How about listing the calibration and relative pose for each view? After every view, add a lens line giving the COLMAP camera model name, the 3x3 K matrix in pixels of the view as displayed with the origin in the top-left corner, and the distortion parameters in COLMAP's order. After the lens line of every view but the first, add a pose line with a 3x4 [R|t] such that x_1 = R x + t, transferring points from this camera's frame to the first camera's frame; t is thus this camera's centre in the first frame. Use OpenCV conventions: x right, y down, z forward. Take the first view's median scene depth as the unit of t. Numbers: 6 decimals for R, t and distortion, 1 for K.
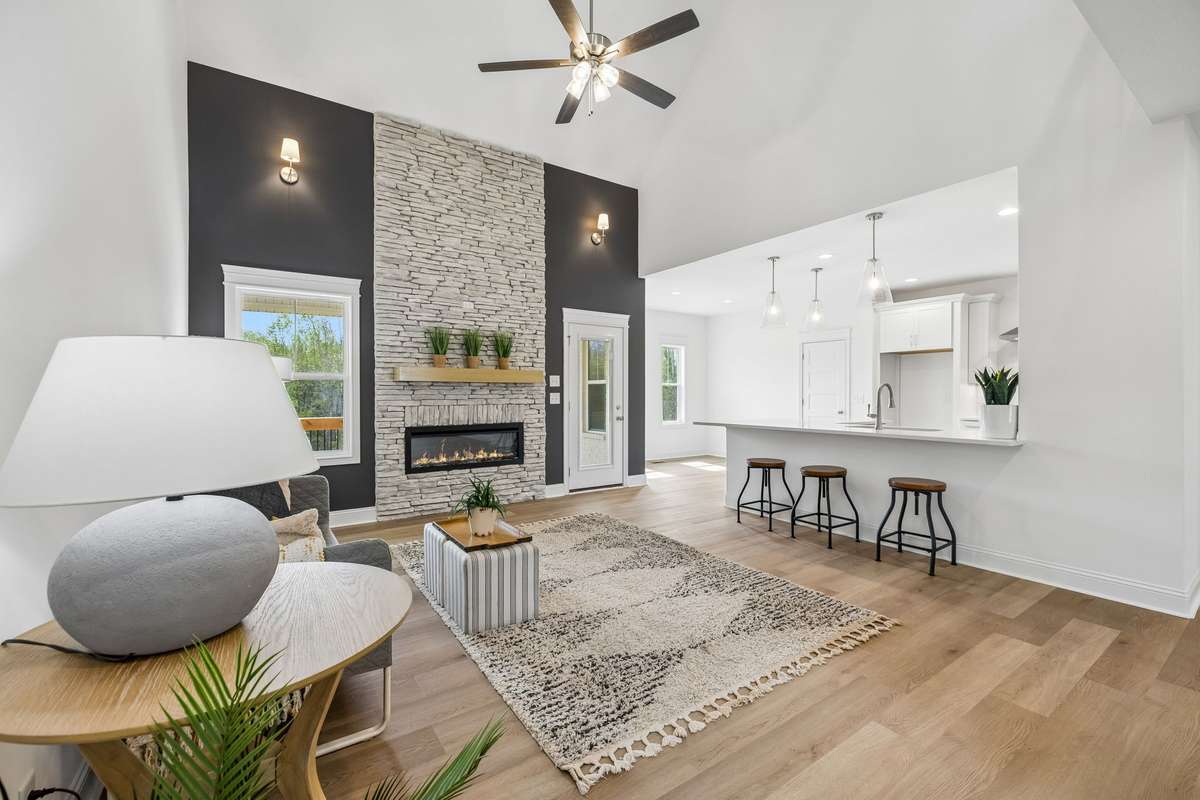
lens RADIAL K [[505.0, 0, 597.9], [0, 505.0, 394.6], [0, 0, 1]] dist [0.000567, 0.000406]
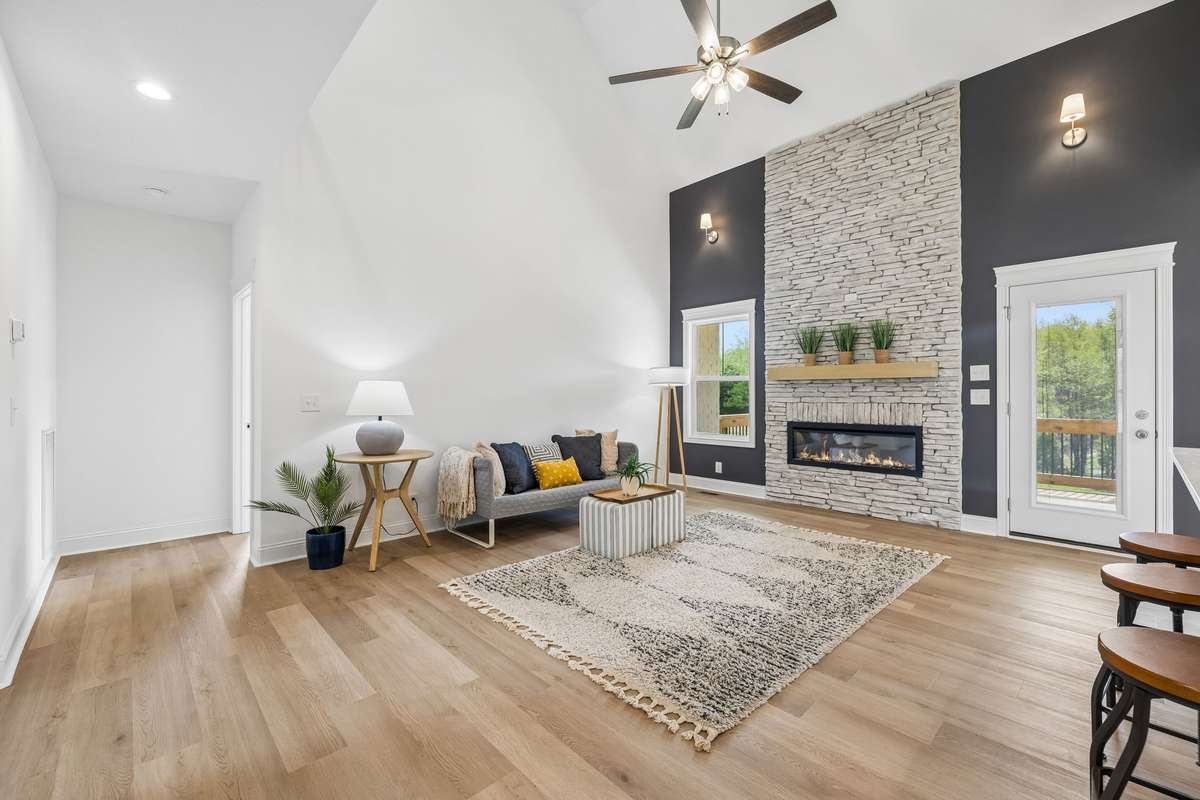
lens RADIAL K [[505.0, 0, 595.1], [0, 505.0, 391.1], [0, 0, 1]] dist [0.000567, 0.000406]
pose [[0.144189, -0.004442, -0.989540, 0.601281], [-0.000534, 0.999989, -0.004566, 0.002982], [0.989550, 0.001187, 0.144186, 0.385041]]
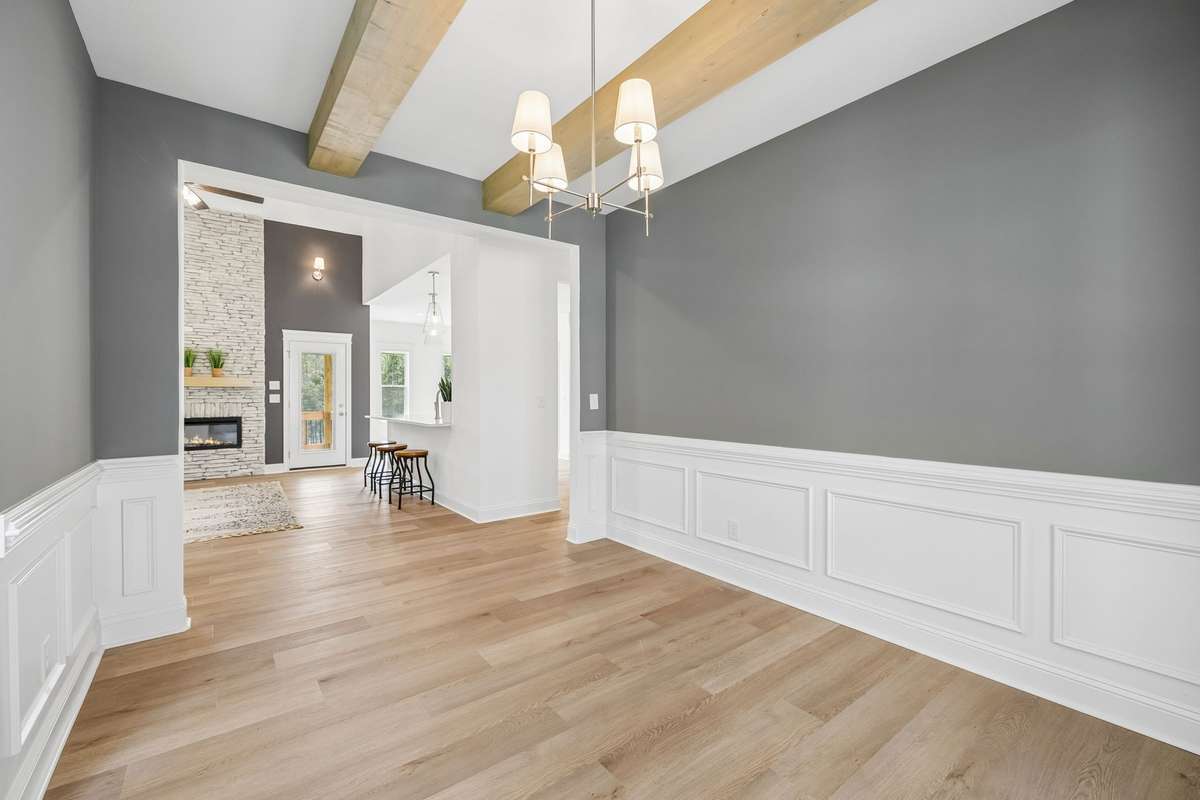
lens RADIAL K [[505.0, 0, 598.8], [0, 505.0, 395.2], [0, 0, 1]] dist [0.000567, 0.000406]
pose [[0.999012, -0.002514, 0.044360, 0.764751], [0.002608, 0.999994, -0.002072, 0.004099], [-0.044355, 0.002186, 0.999013, -0.383597]]
